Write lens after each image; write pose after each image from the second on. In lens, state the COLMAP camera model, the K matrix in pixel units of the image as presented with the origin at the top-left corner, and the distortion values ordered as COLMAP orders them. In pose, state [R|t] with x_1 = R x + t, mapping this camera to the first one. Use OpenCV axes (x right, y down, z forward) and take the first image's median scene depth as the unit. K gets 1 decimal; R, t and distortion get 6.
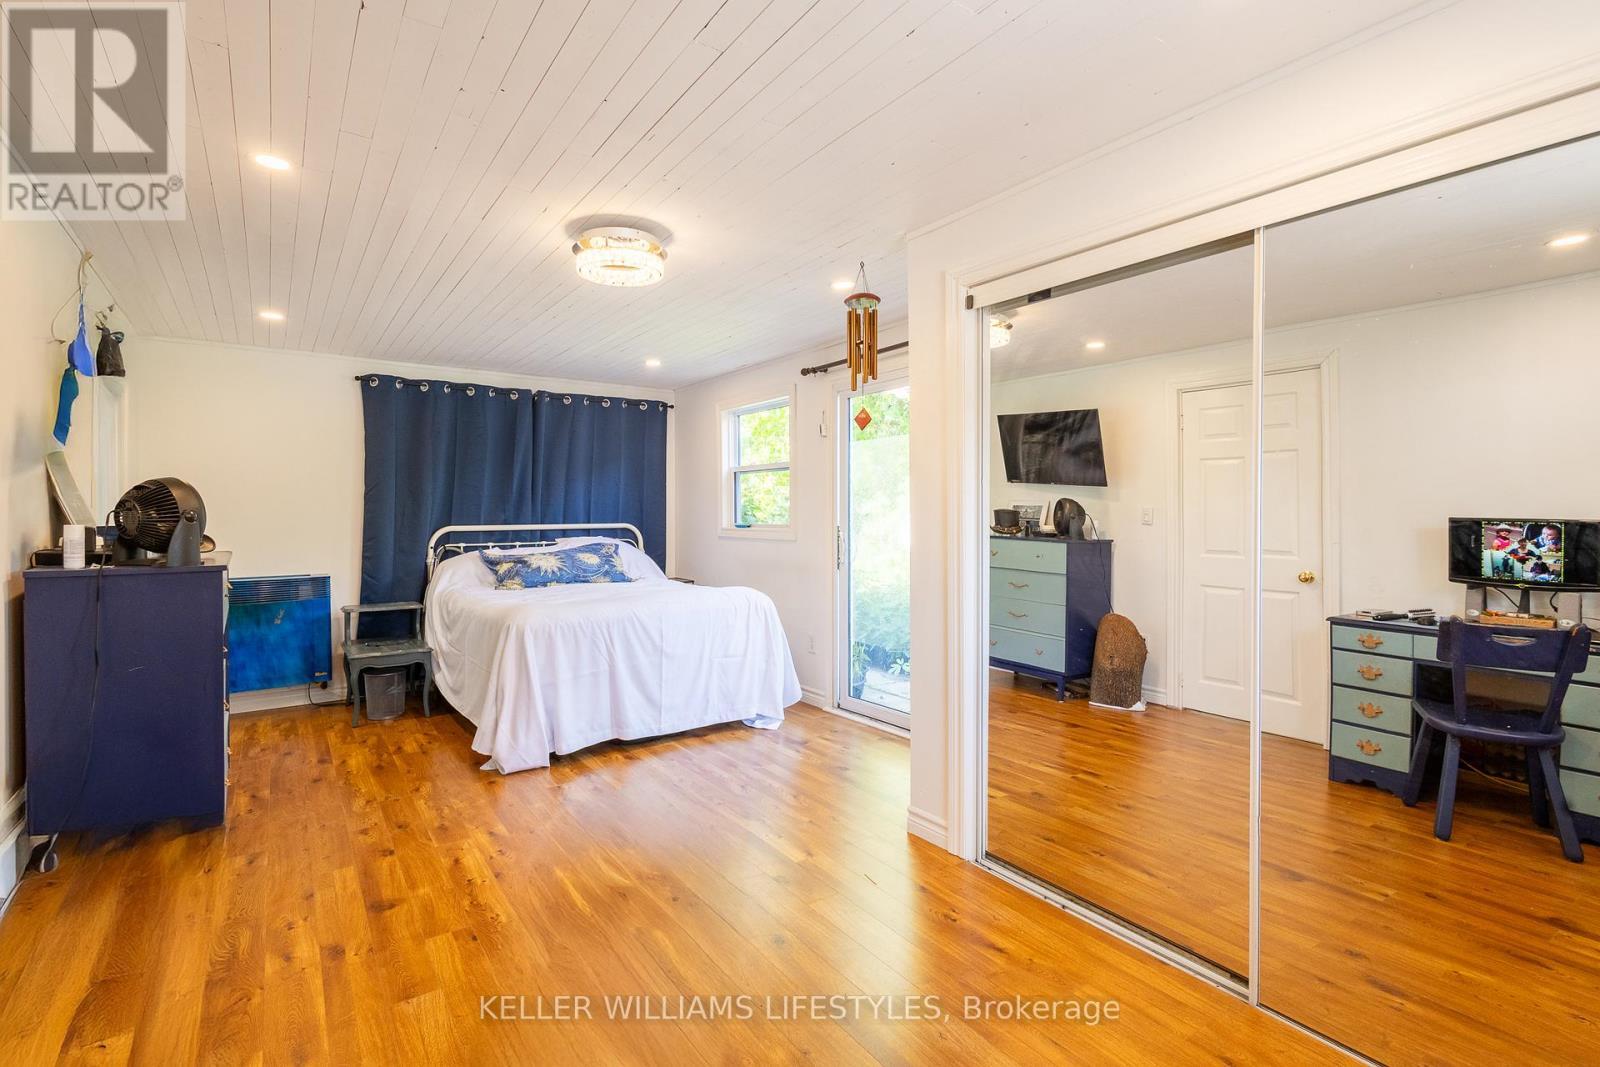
lens RADIAL K [[773.4, 0, 793.0], [0, 773.4, 518.8], [0, 0, 1]] dist [0.003063, -0.000014]
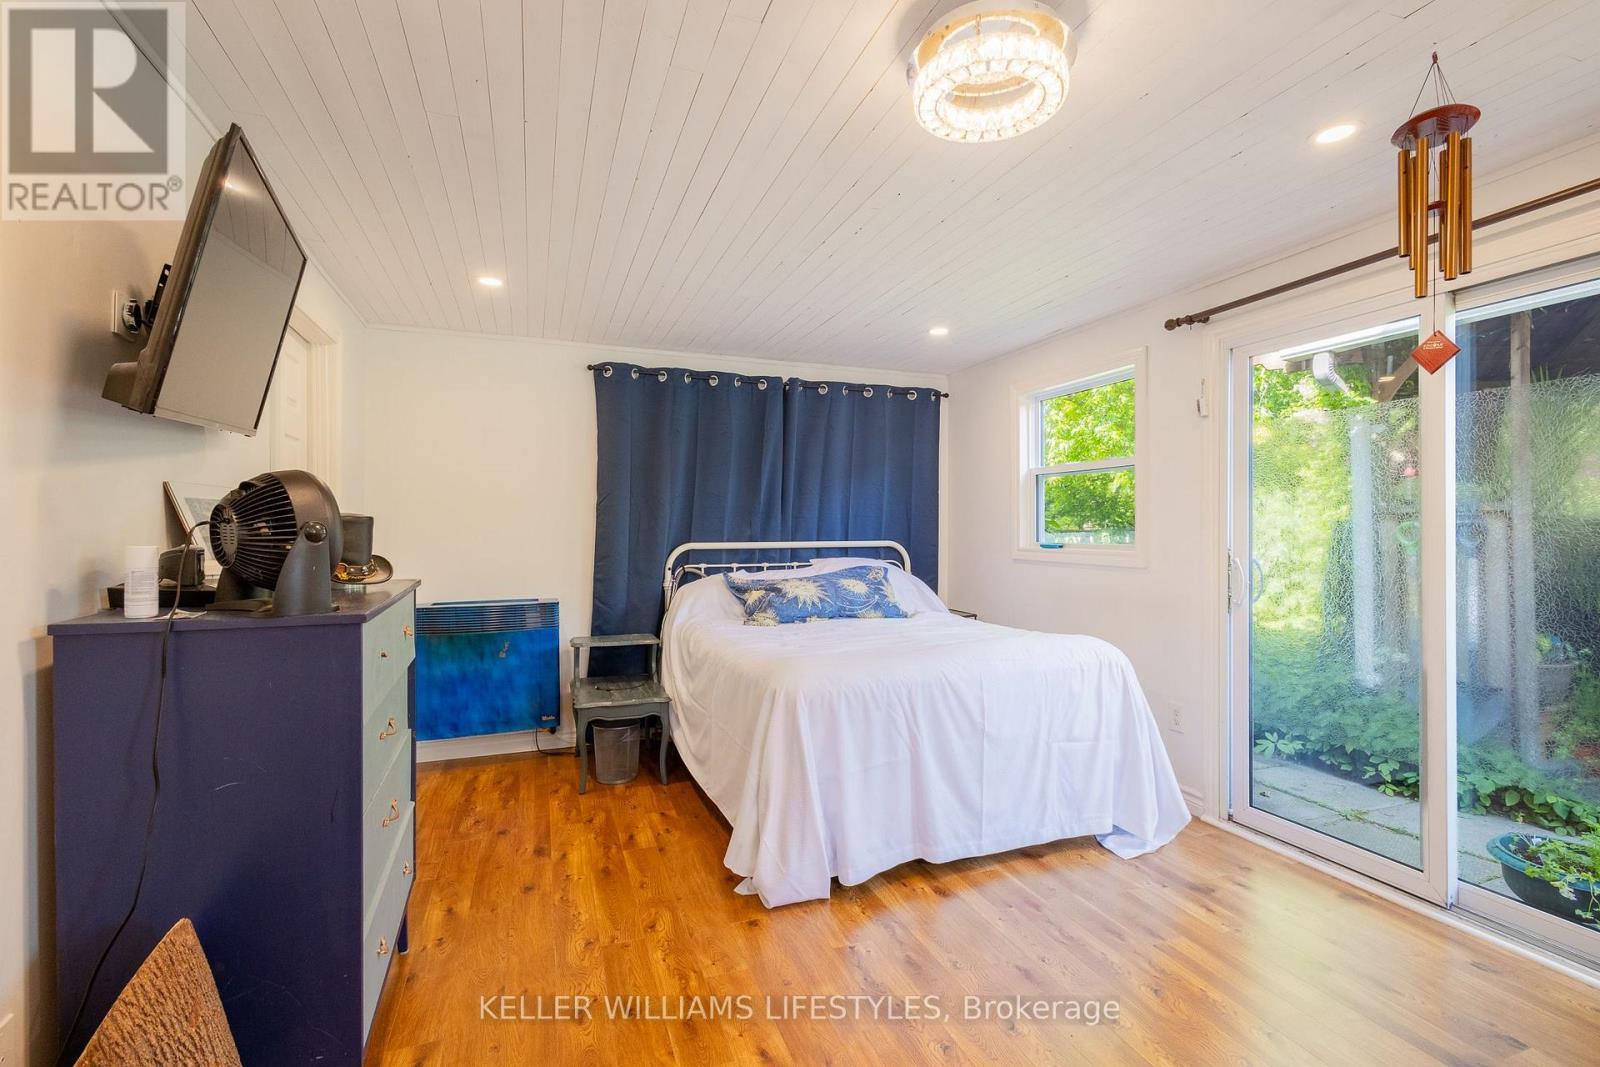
lens RADIAL K [[773.4, 0, 805.0], [0, 773.4, 532.7], [0, 0, 1]] dist [0.003063, -0.000014]
pose [[0.966940, 0.005150, -0.254951, -0.132493], [-0.005399, 0.999985, -0.000279, -0.002637], [0.254946, 0.001646, 0.966954, 0.269957]]
